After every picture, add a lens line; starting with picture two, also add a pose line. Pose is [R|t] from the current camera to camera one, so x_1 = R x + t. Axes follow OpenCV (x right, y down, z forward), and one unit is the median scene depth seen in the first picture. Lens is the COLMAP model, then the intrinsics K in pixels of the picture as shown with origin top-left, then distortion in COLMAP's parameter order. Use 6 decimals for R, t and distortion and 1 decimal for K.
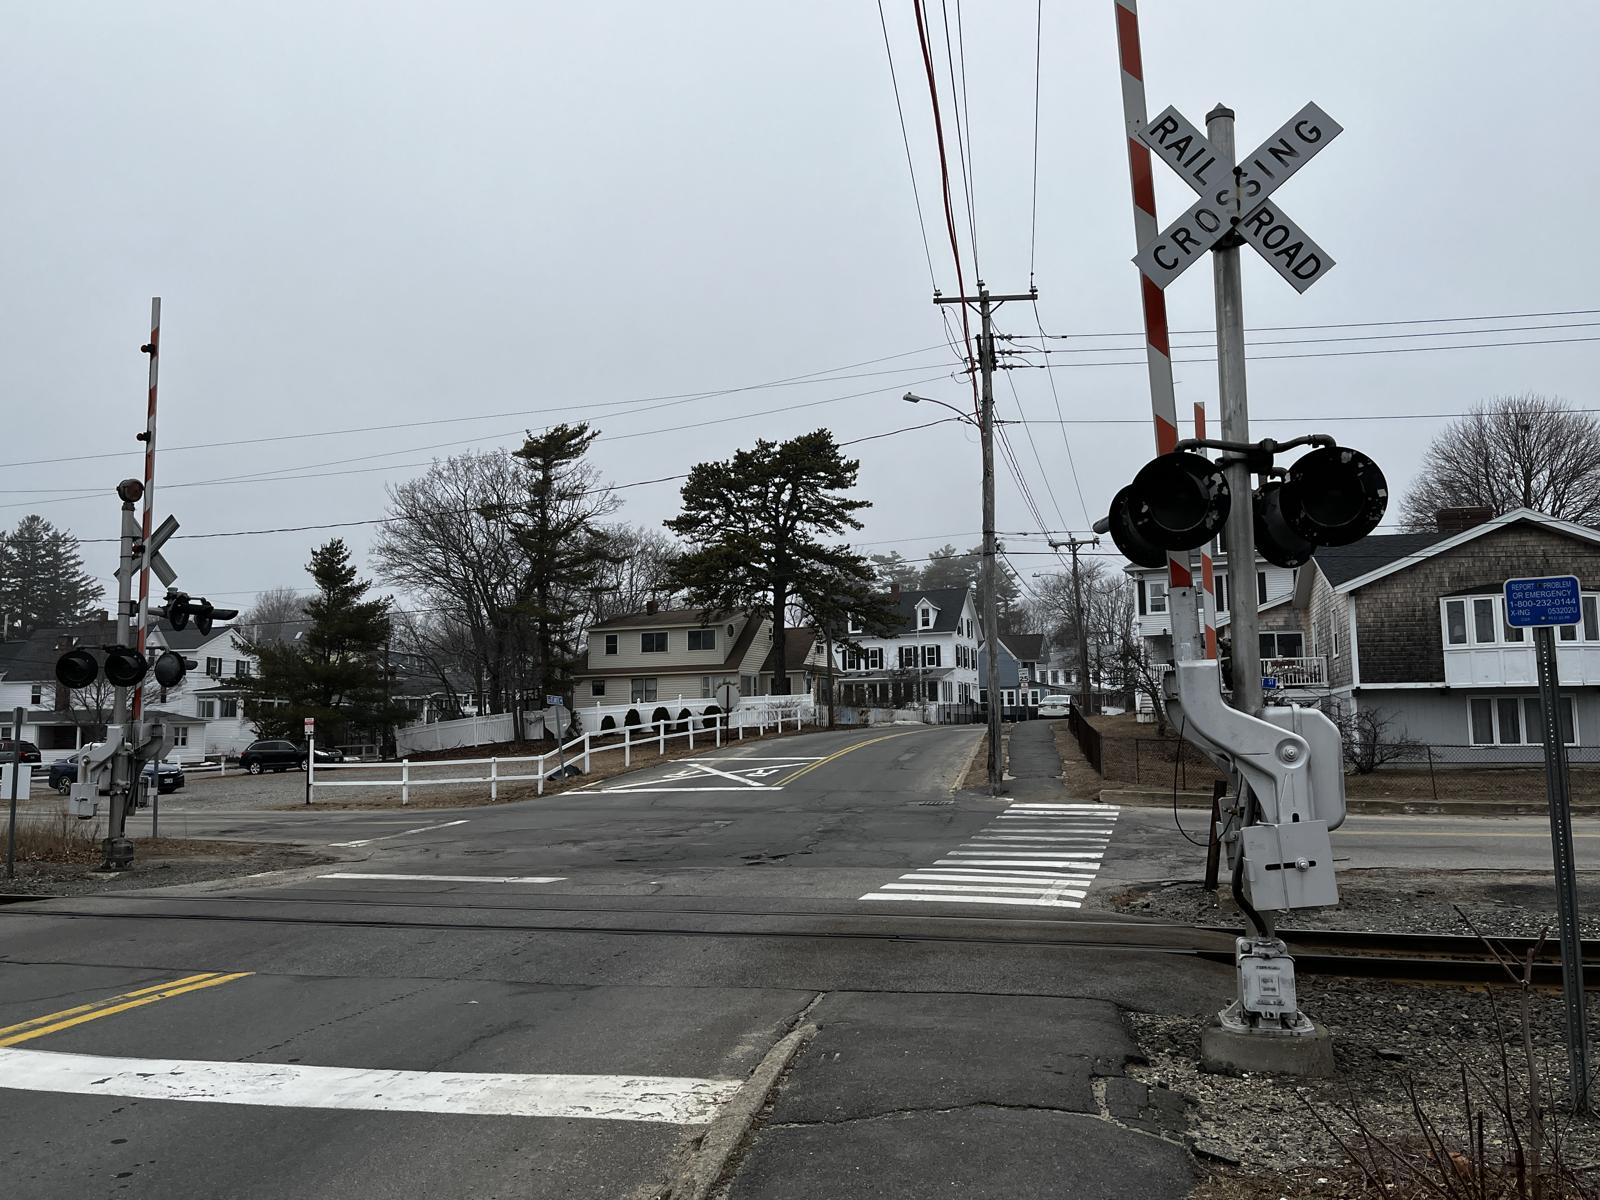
lens RADIAL K [[1314.1, 0, 790.5], [0, 1314.1, 600.6], [0, 0, 1]] dist [0.043558, -0.048011]
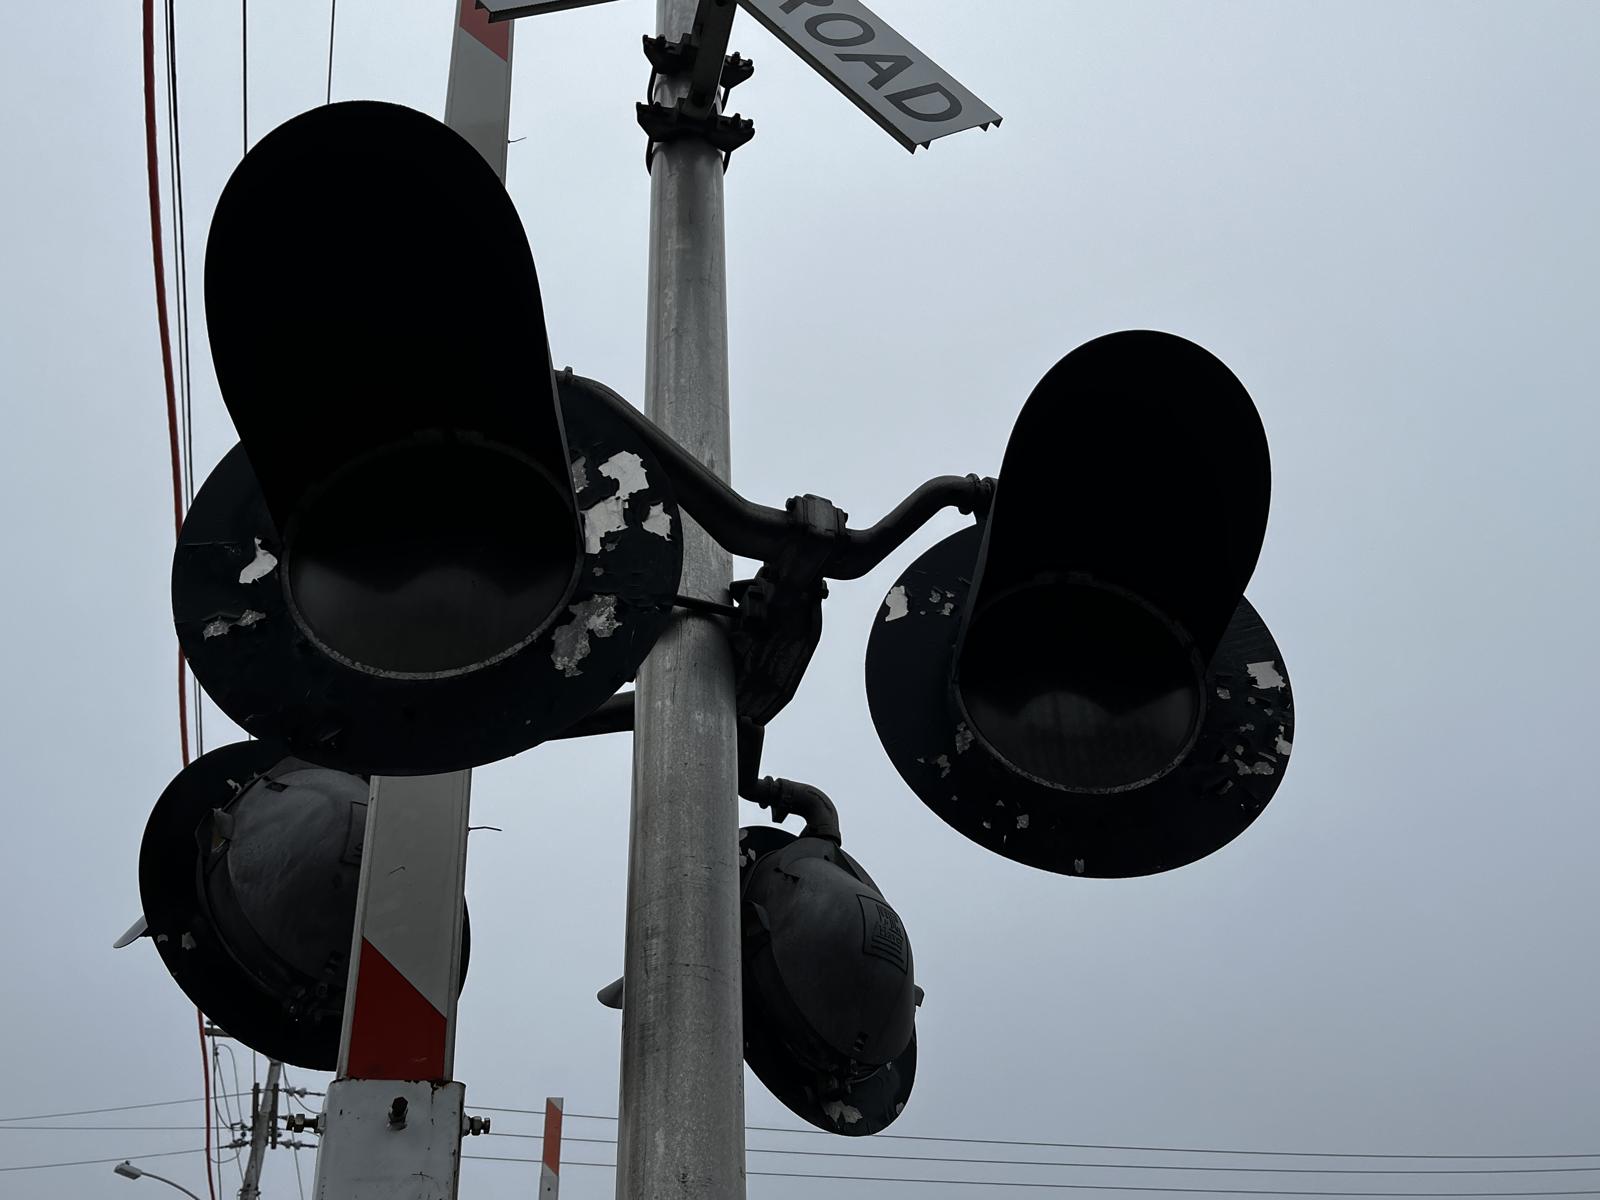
lens RADIAL K [[1379.0, 0, 807.4], [0, 1379.0, 603.1], [0, 0, 1]] dist [0.008542, -0.004068]
pose [[0.892454, 0.266560, 0.363966, 0.069331], [-0.005757, 0.813436, -0.581625, 0.013428], [-0.451101, 0.516979, 0.727489, 0.211474]]
